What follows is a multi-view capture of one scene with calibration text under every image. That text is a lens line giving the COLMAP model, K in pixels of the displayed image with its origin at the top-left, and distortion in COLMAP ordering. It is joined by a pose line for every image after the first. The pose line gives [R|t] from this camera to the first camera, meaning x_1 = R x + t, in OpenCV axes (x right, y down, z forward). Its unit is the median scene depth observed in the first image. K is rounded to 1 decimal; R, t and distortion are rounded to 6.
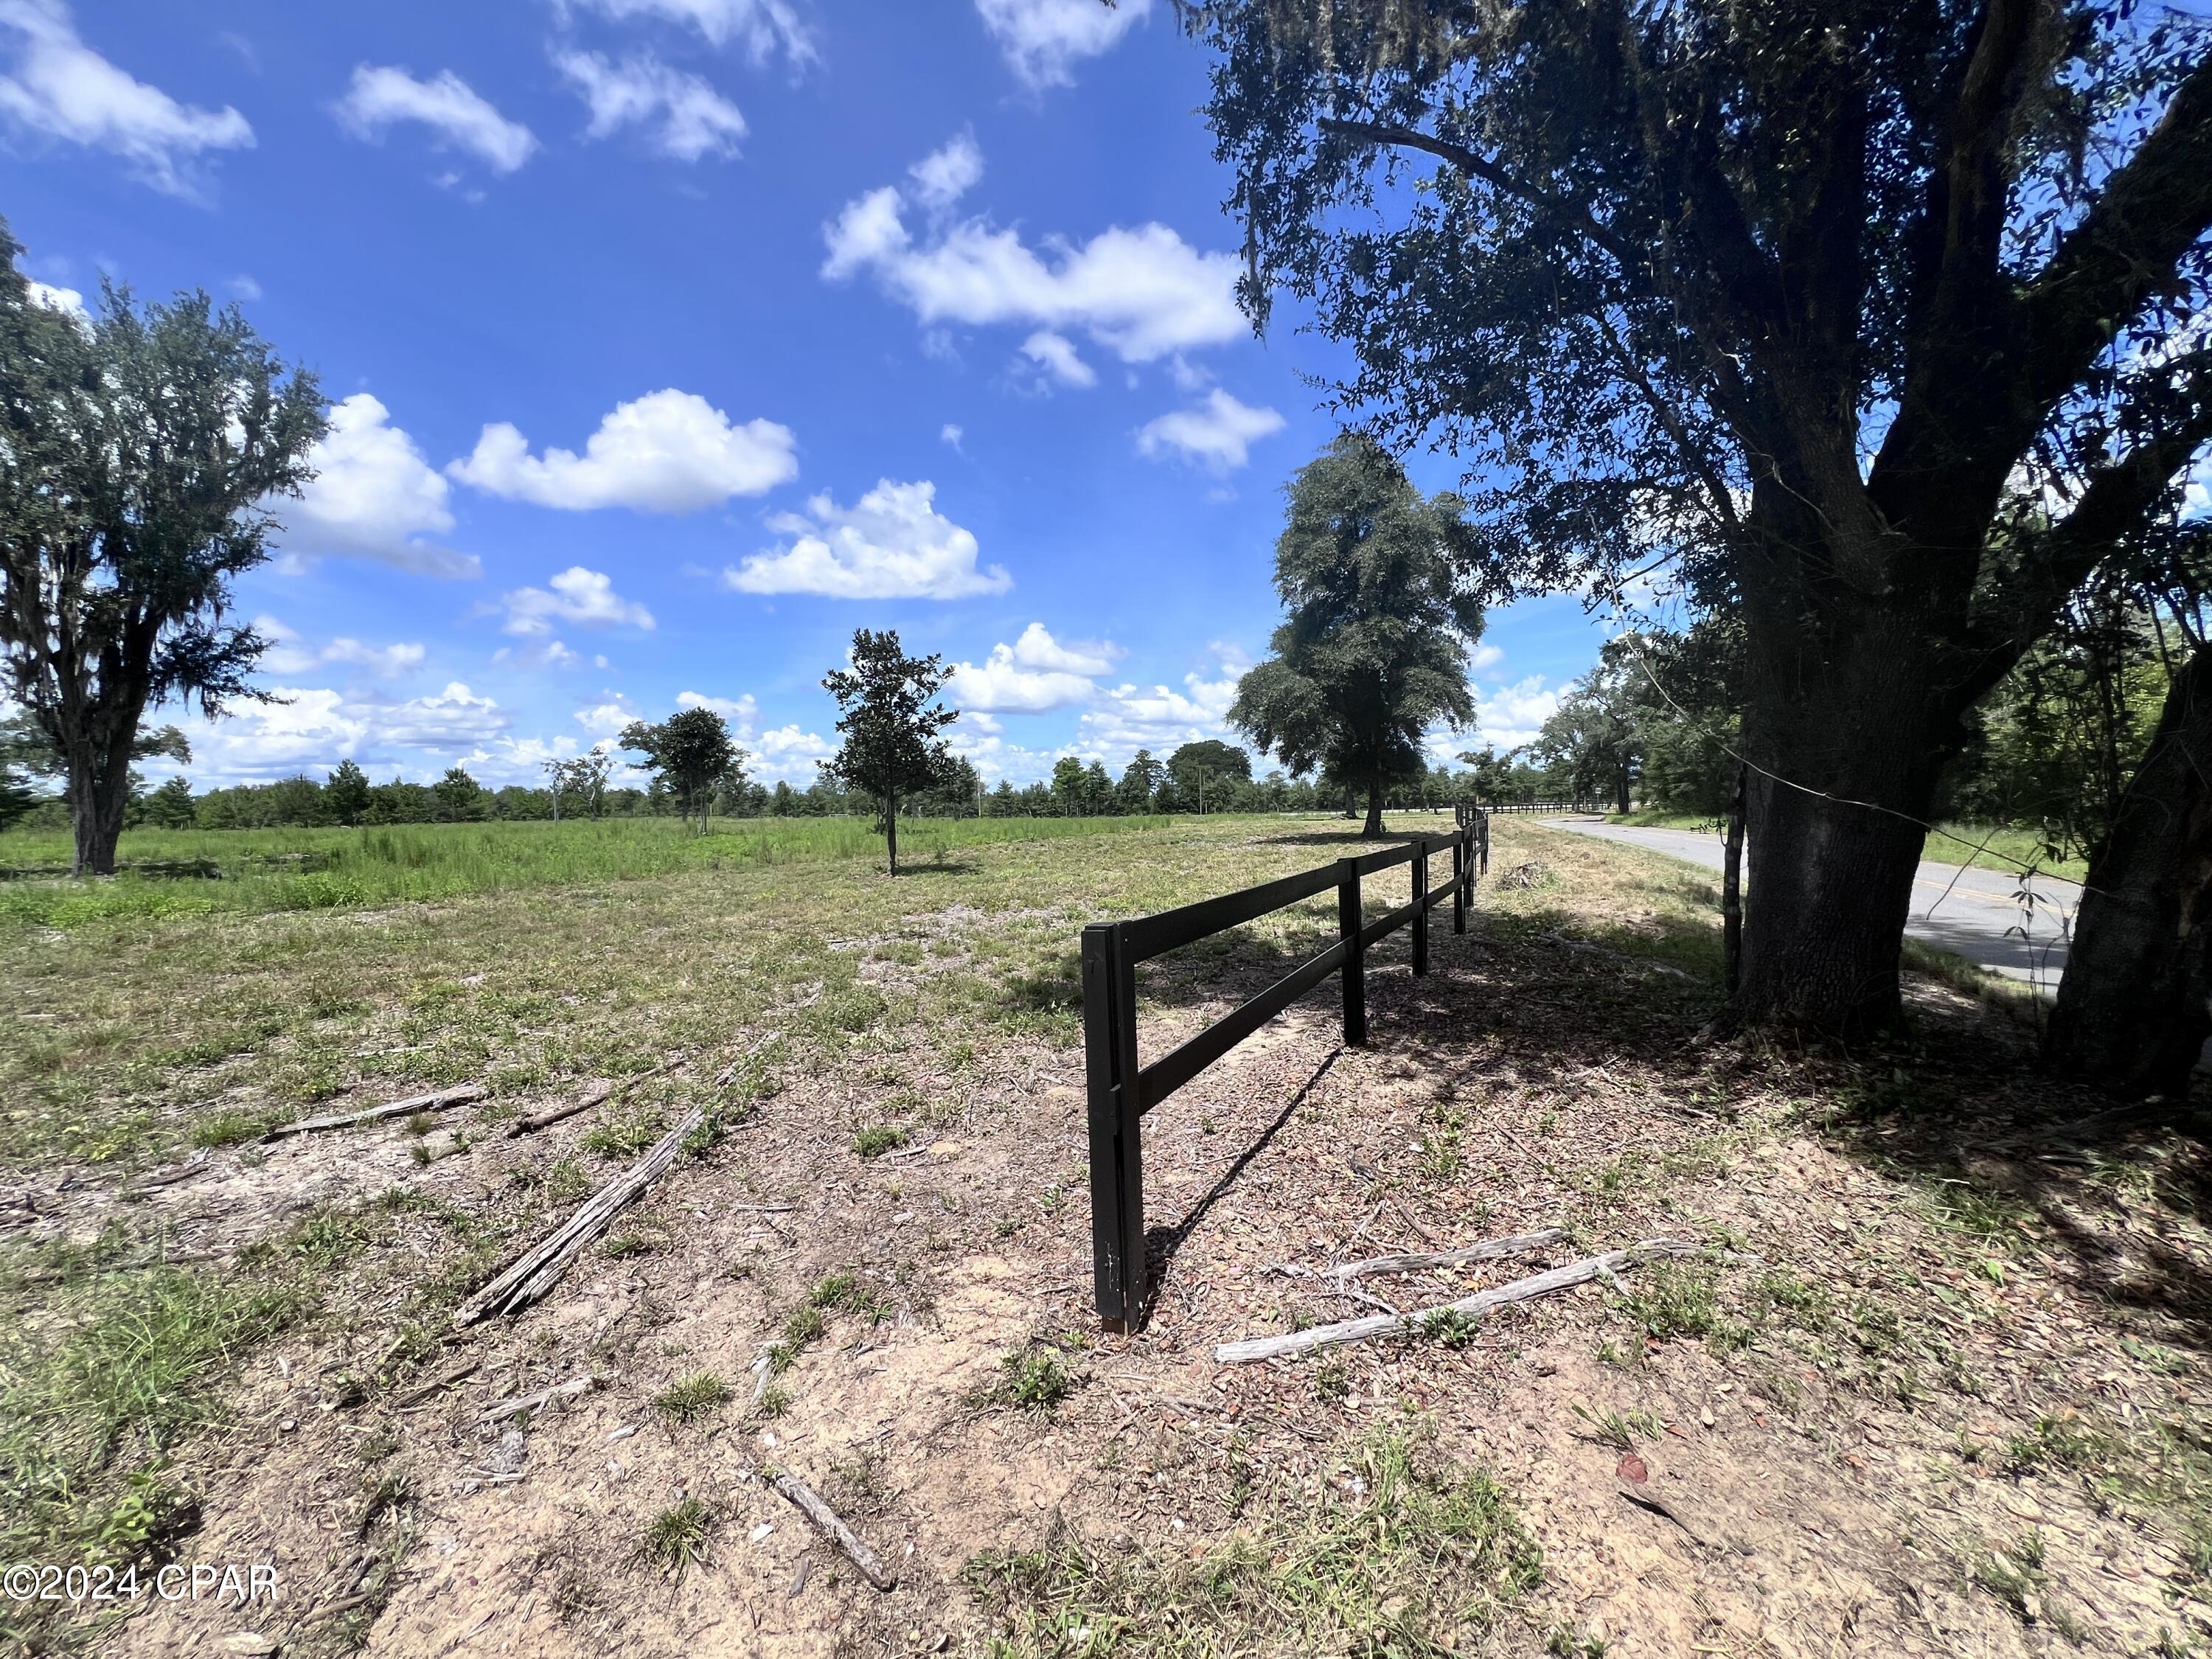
lens RADIAL K [[894.2, 0, 1101.5], [0, 894.2, 827.1], [0, 0, 1]] dist [-0.005399, 0.001531]
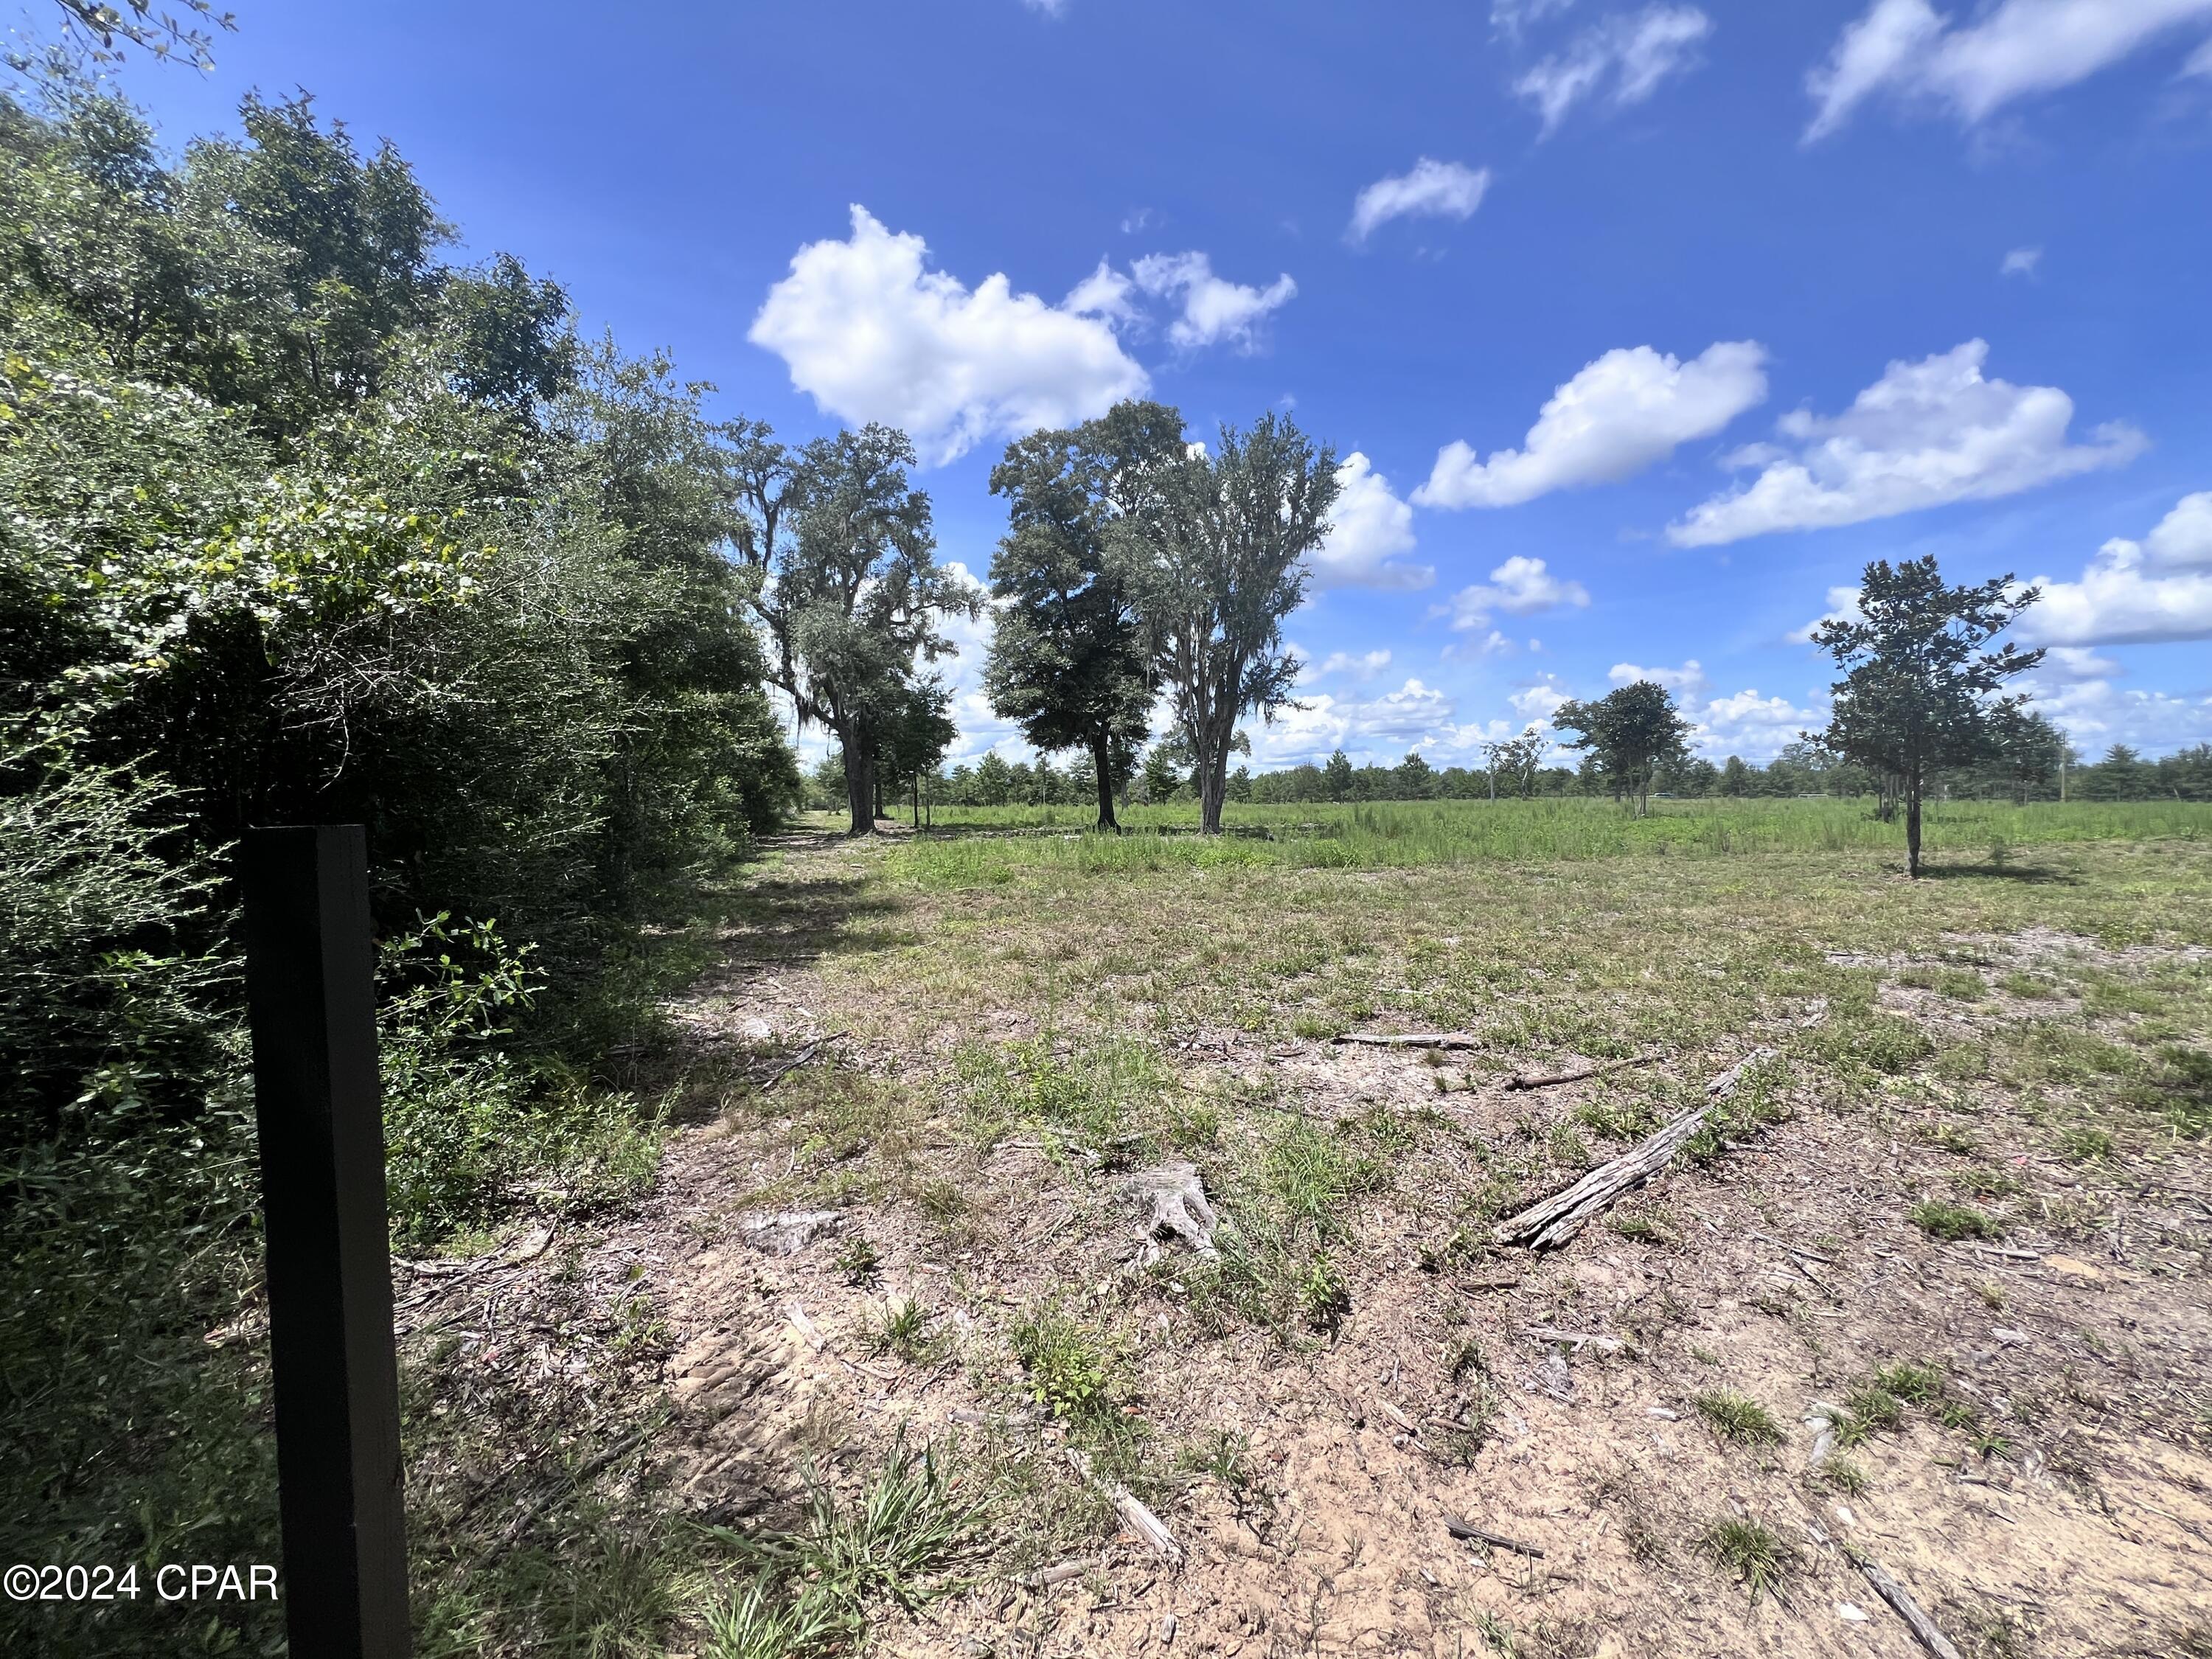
lens RADIAL K [[894.2, 0, 1101.5], [0, 894.2, 827.1], [0, 0, 1]] dist [-0.005399, 0.001531]
pose [[0.575221, 0.034896, -0.817254, -0.042090], [-0.015690, 0.999377, 0.031629, -0.007911], [0.817848, -0.005371, 0.575410, -0.052273]]
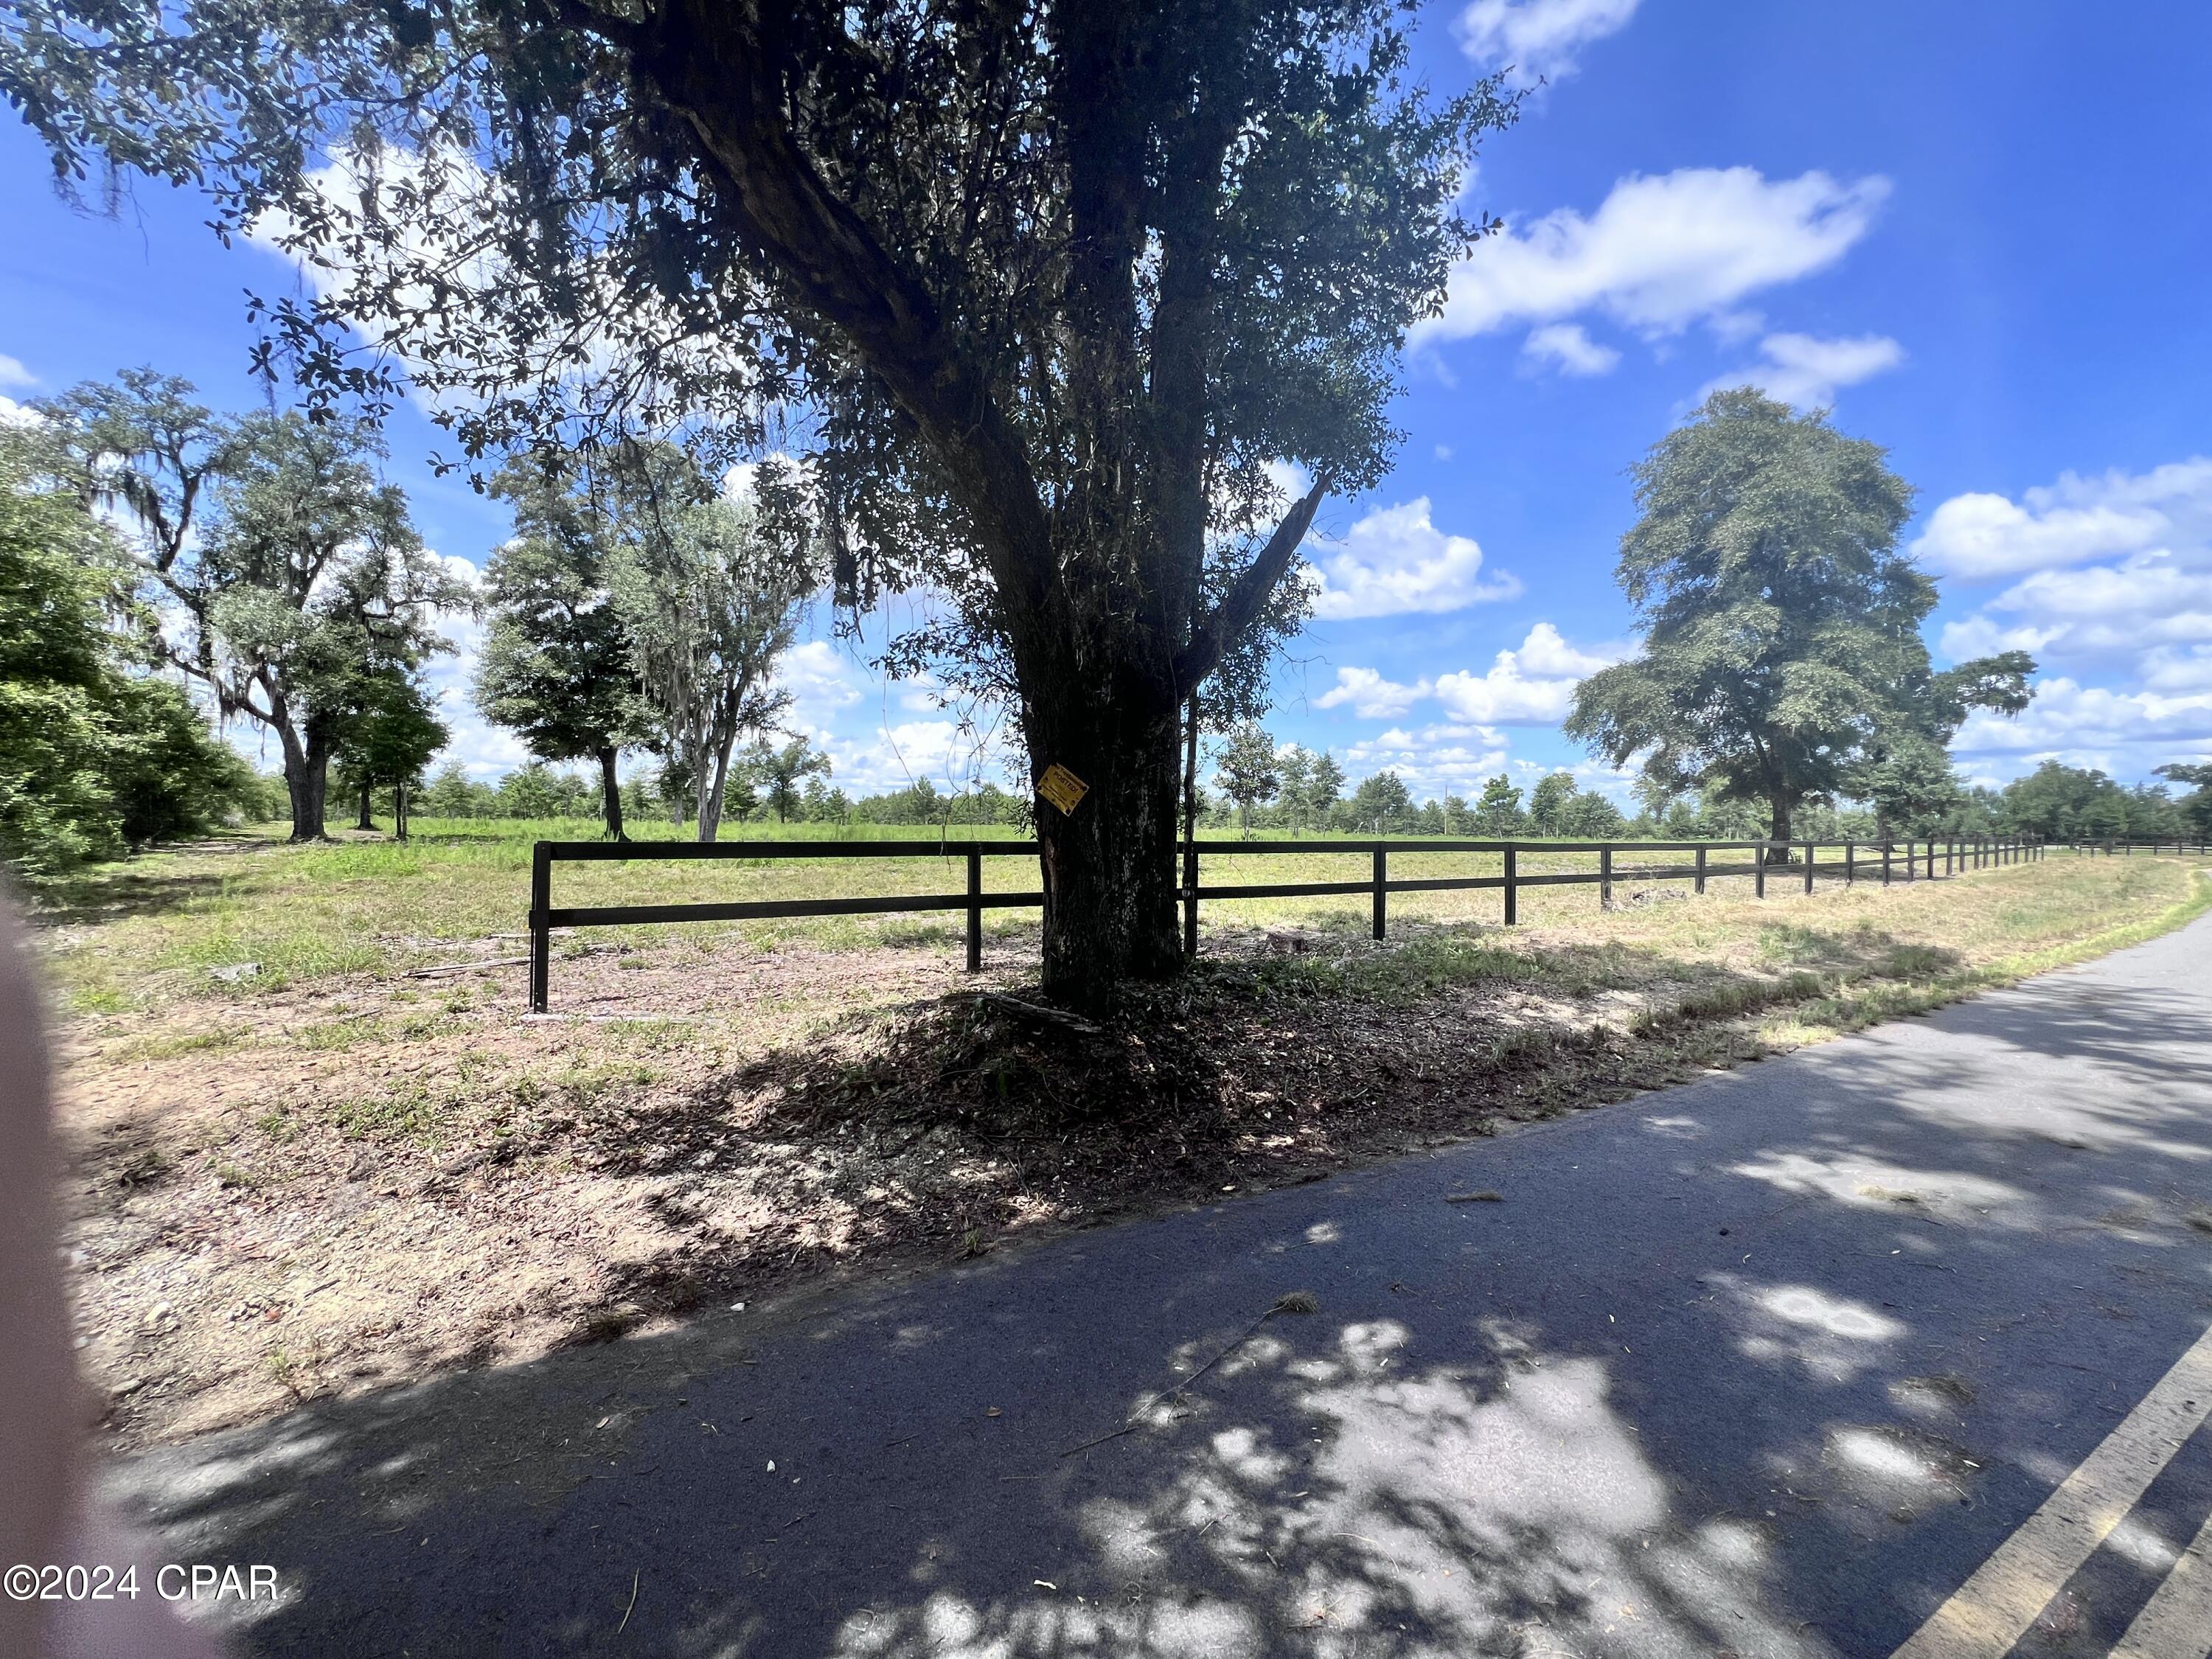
lens RADIAL K [[894.2, 0, 1101.5], [0, 894.2, 827.1], [0, 0, 1]] dist [-0.005399, 0.001531]
pose [[0.857783, 0.030002, -0.513136, 1.348123], [-0.039190, 0.999207, -0.007092, 0.015960], [0.512516, 0.026193, 0.858278, -0.138606]]
